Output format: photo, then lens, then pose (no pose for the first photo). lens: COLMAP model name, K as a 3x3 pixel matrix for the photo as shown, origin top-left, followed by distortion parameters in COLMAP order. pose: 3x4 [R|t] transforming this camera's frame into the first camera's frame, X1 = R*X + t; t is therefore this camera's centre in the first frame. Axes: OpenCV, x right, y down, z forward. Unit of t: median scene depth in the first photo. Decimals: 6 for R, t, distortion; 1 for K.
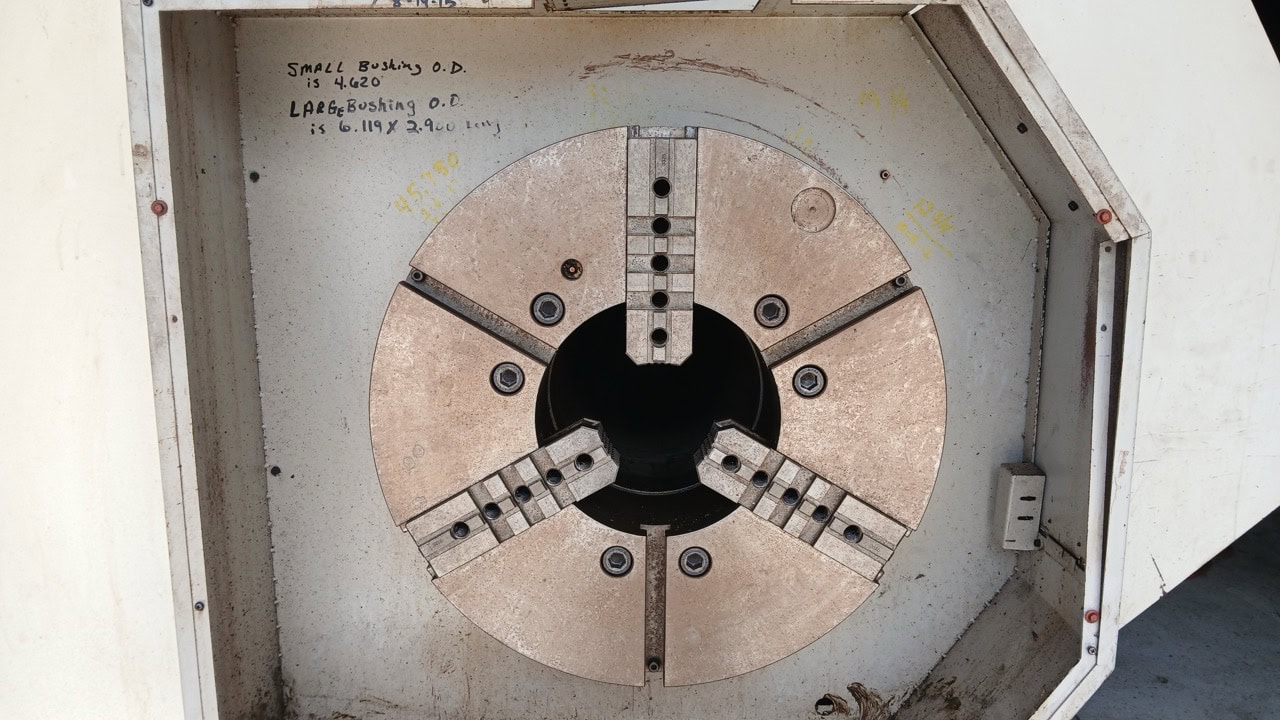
lens RADIAL K [[1003.1, 0, 633.0], [0, 1003.1, 355.8], [0, 0, 1]] dist [0.070261, -0.152161]
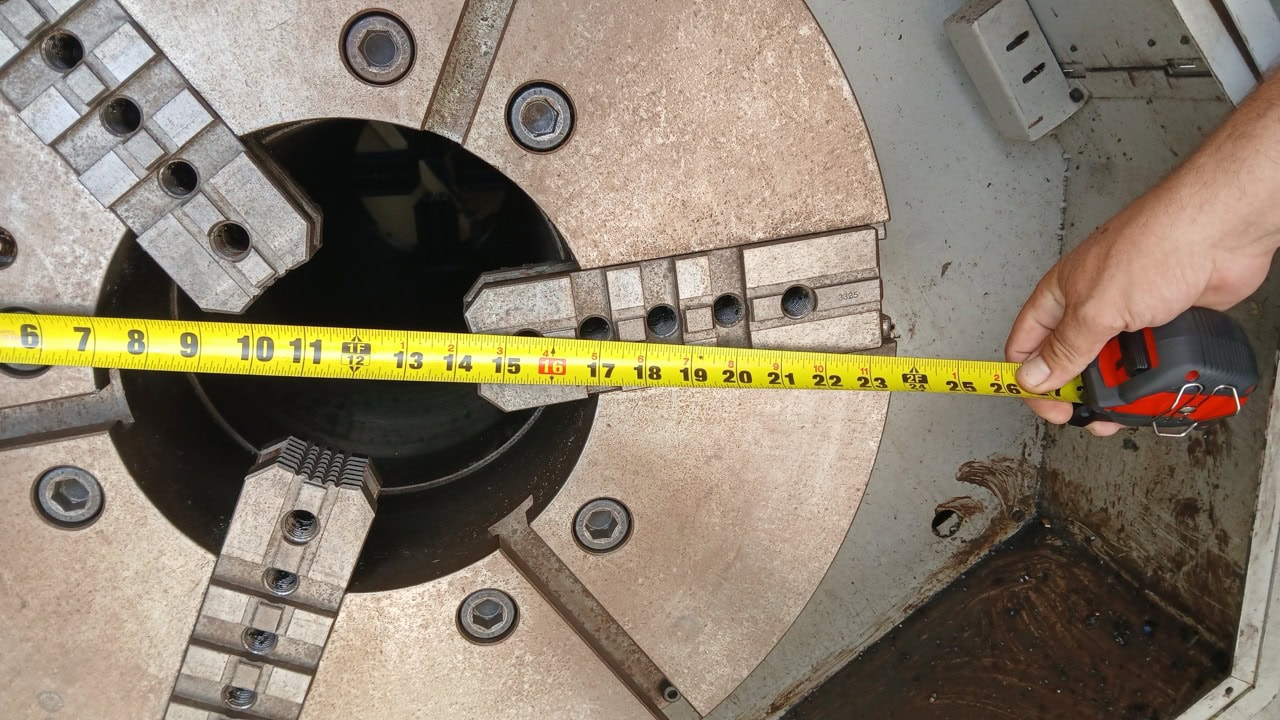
lens RADIAL K [[1003.1, 0, 647.3], [0, 1003.1, 363.9], [0, 0, 1]] dist [0.070261, -0.152161]
pose [[0.778468, -0.626864, -0.032071, 0.154218], [0.624395, 0.768155, 0.141663, 0.079320], [-0.064168, -0.130305, 0.989395, 0.488160]]
